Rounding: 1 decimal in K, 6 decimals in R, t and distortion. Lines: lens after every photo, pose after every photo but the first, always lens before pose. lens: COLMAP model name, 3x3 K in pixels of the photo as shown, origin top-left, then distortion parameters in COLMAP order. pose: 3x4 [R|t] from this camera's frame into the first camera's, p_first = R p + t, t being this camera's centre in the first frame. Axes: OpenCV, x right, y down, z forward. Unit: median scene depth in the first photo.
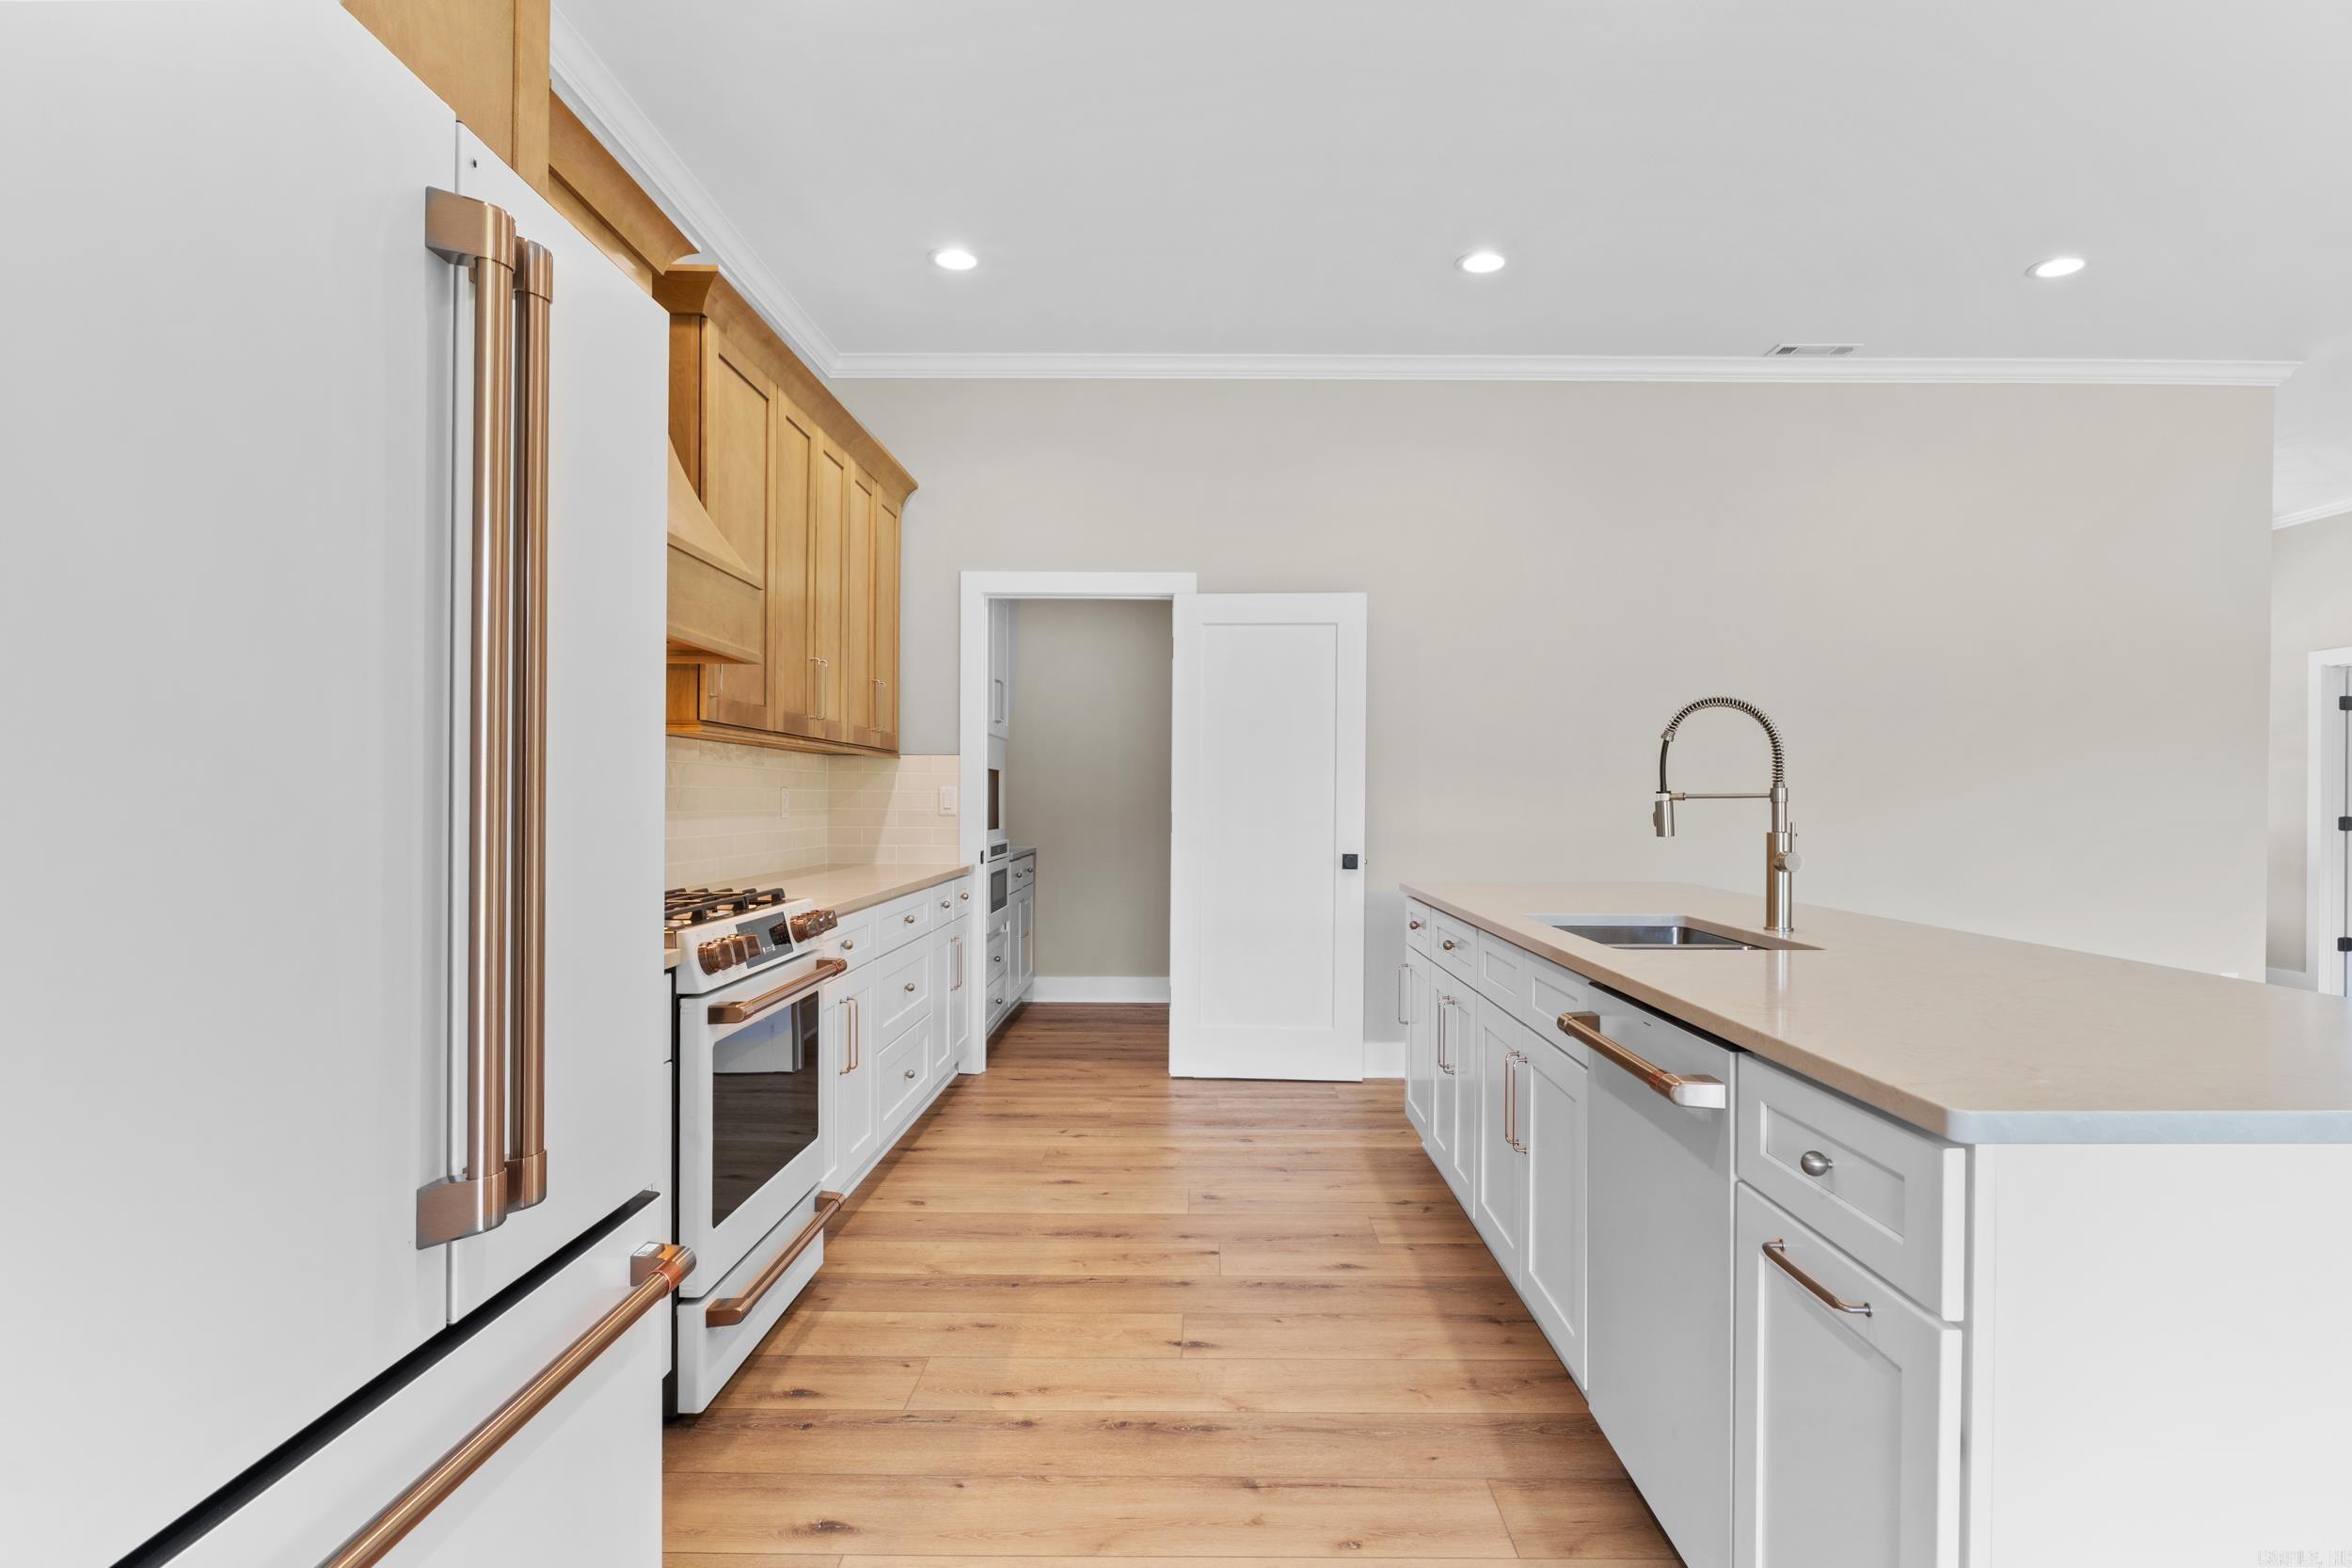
lens RADIAL K [[1319.3, 0, 1176.0], [0, 1319.3, 784.0], [0, 0, 1]] dist [0.001606, 0.000306]
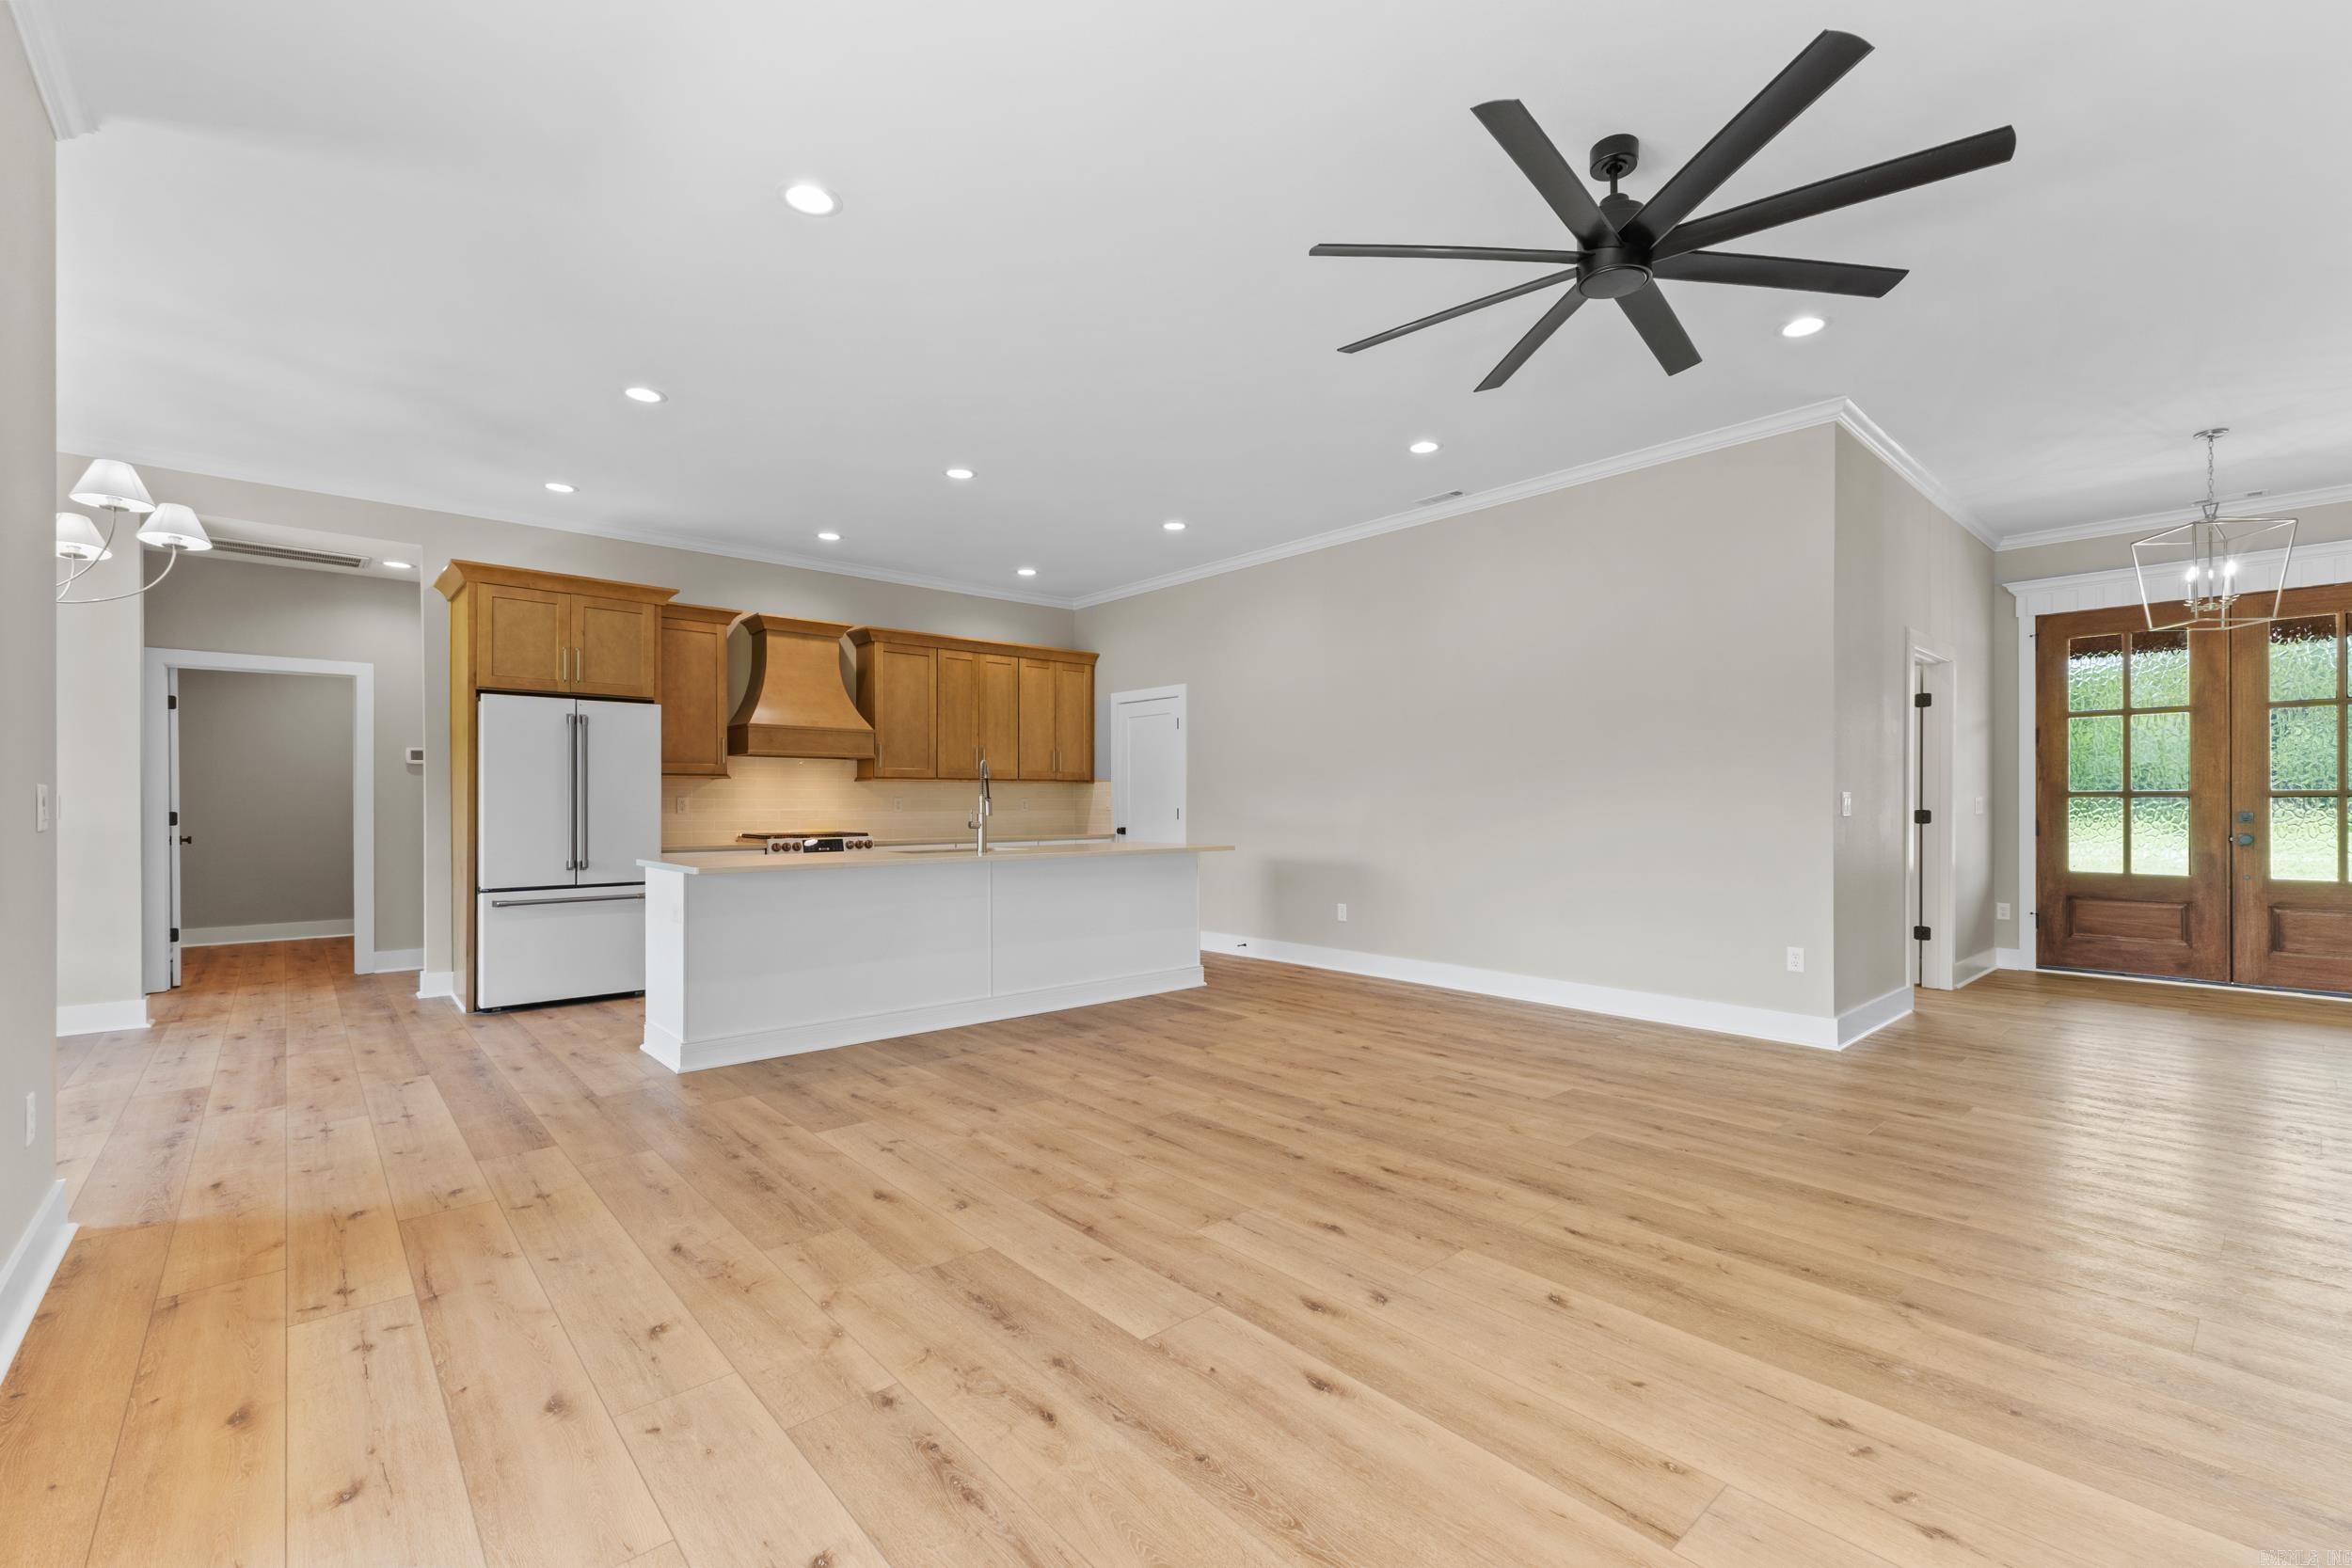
lens RADIAL K [[1004.3, 0, 1175.9], [0, 1004.3, 803.7], [0, 0, 1]] dist [-0.001497, 0.000596]
pose [[0.651907, -0.008675, -0.758250, 1.142374], [0.016942, 0.999852, 0.003127, 0.011889], [0.758110, -0.014885, 0.651957, 0.016056]]
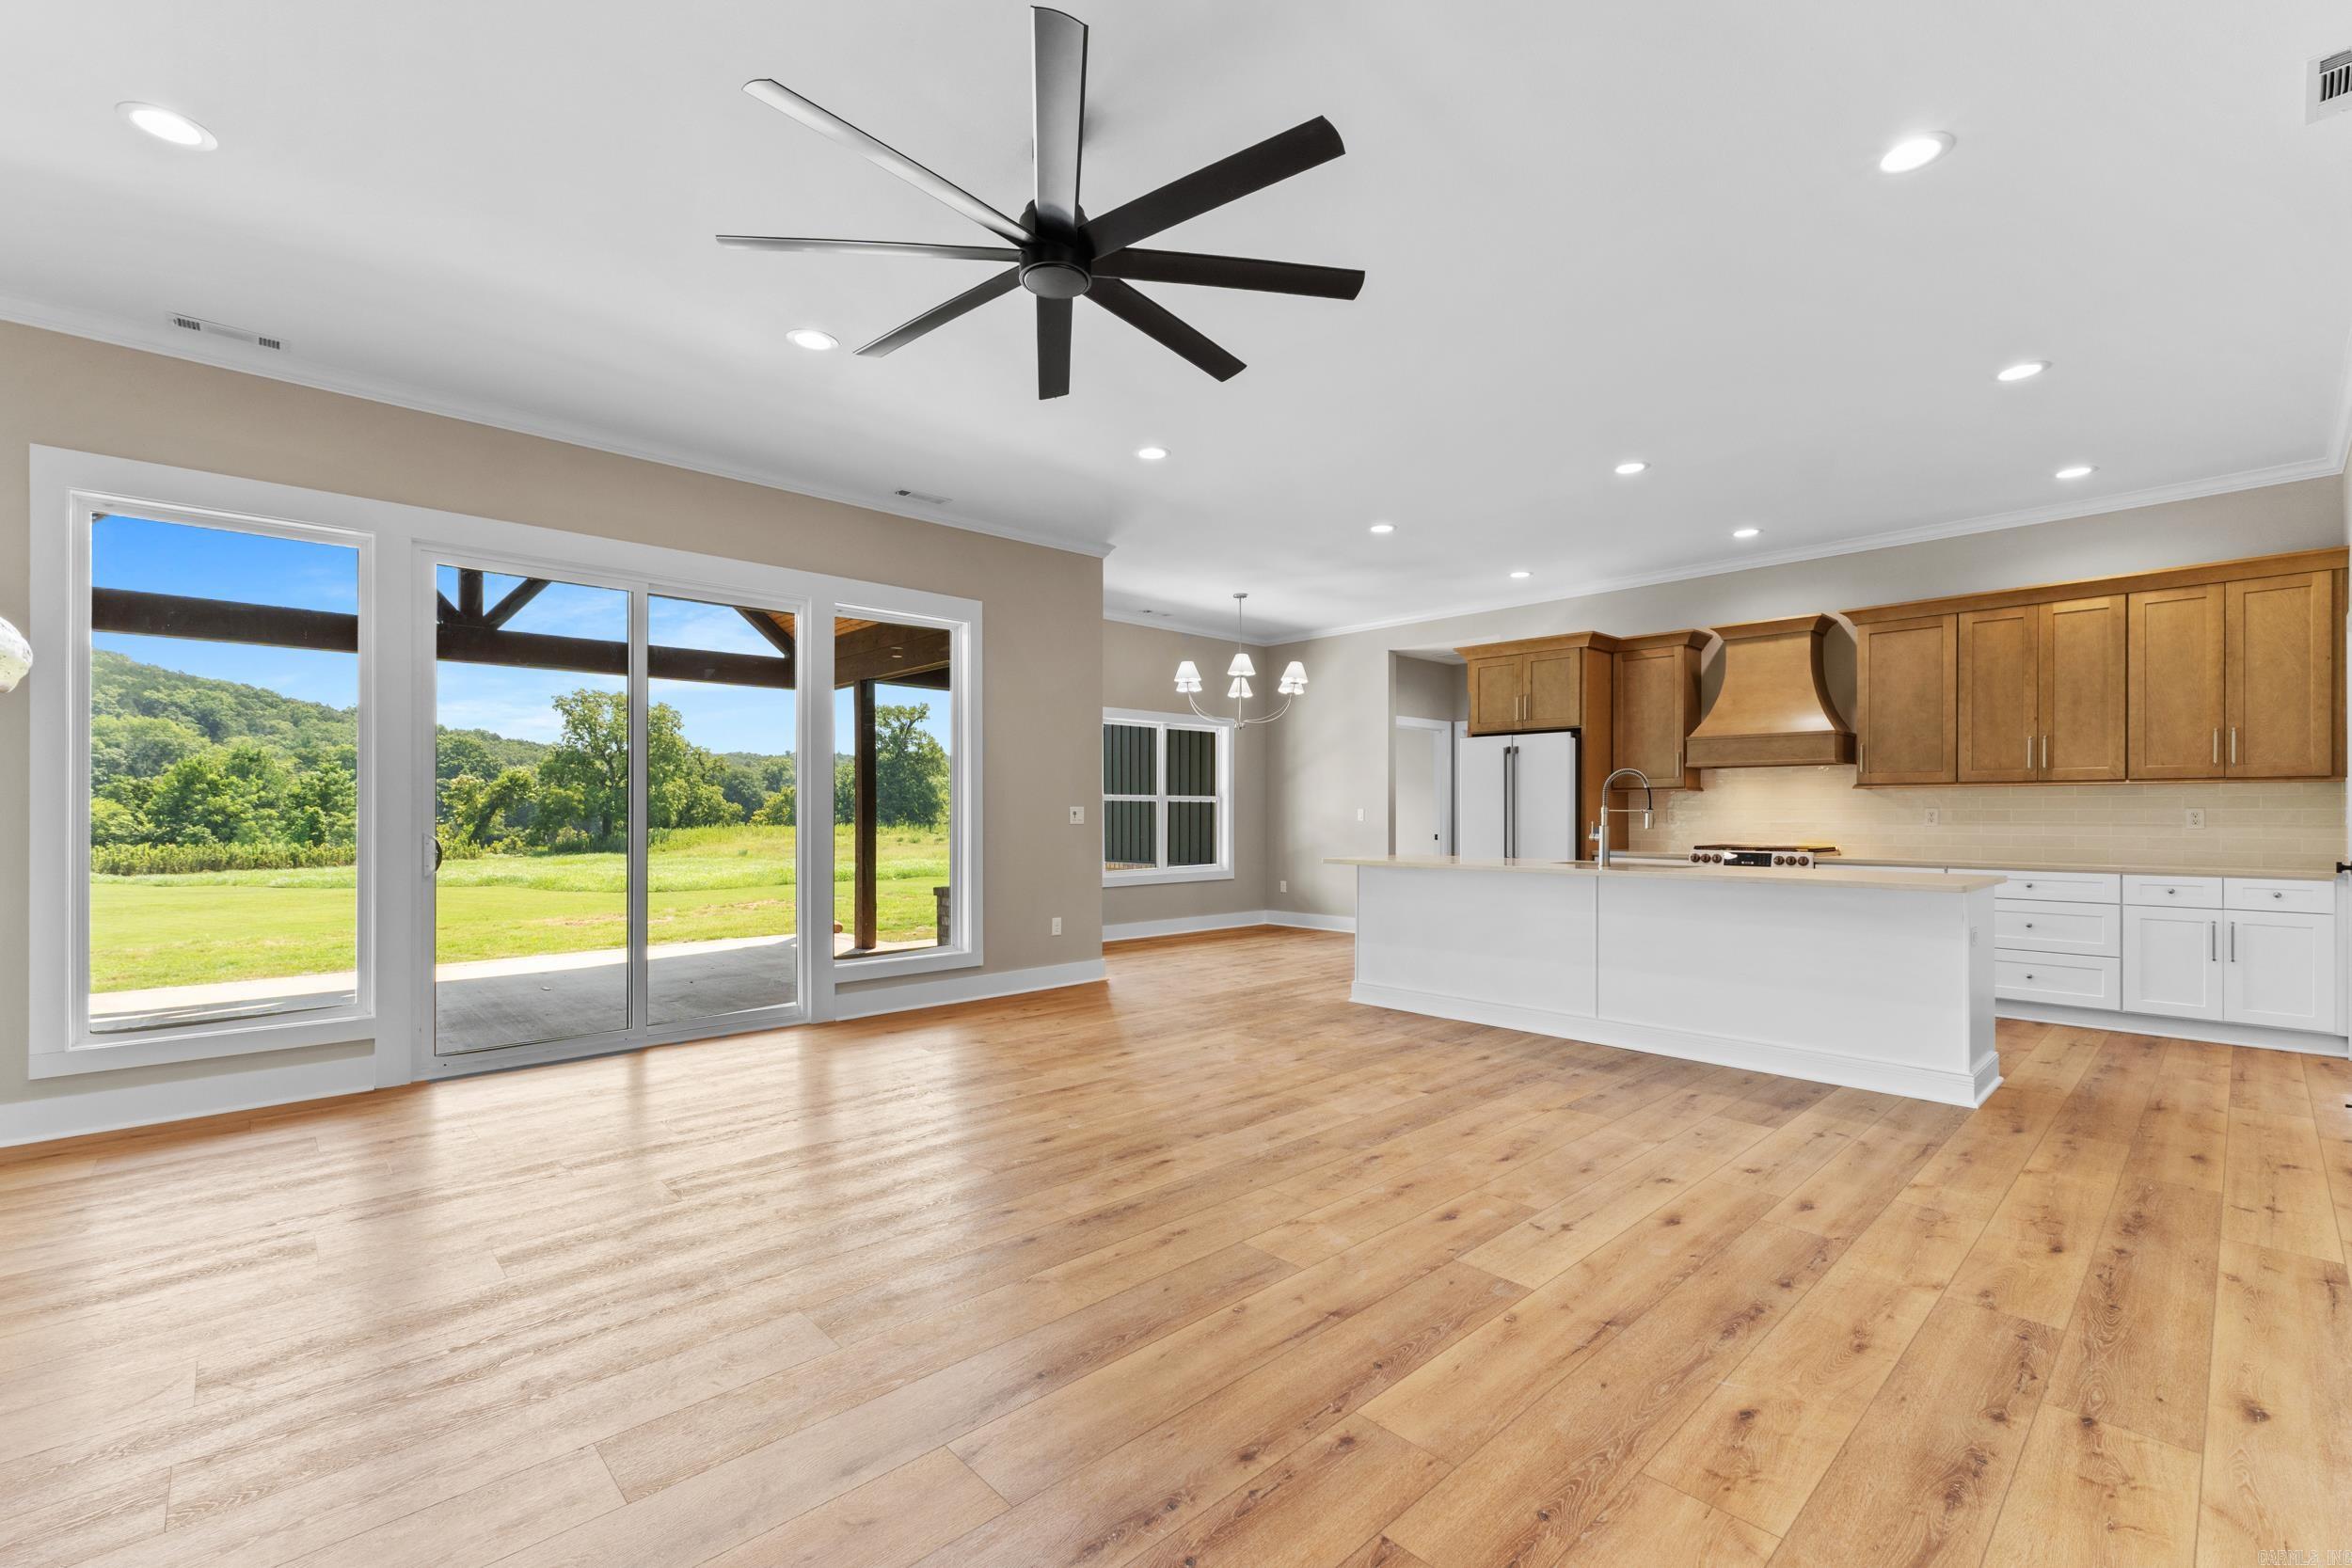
lens RADIAL K [[999.3, 0, 1202.2], [0, 999.3, 811.8], [0, 0, 1]] dist [-0.001604, 0.000076]
pose [[-0.731094, -0.008176, -0.682228, 1.240521], [0.003594, 0.999868, -0.015834, 0.031928], [0.682267, -0.014028, -0.730968, 2.059382]]
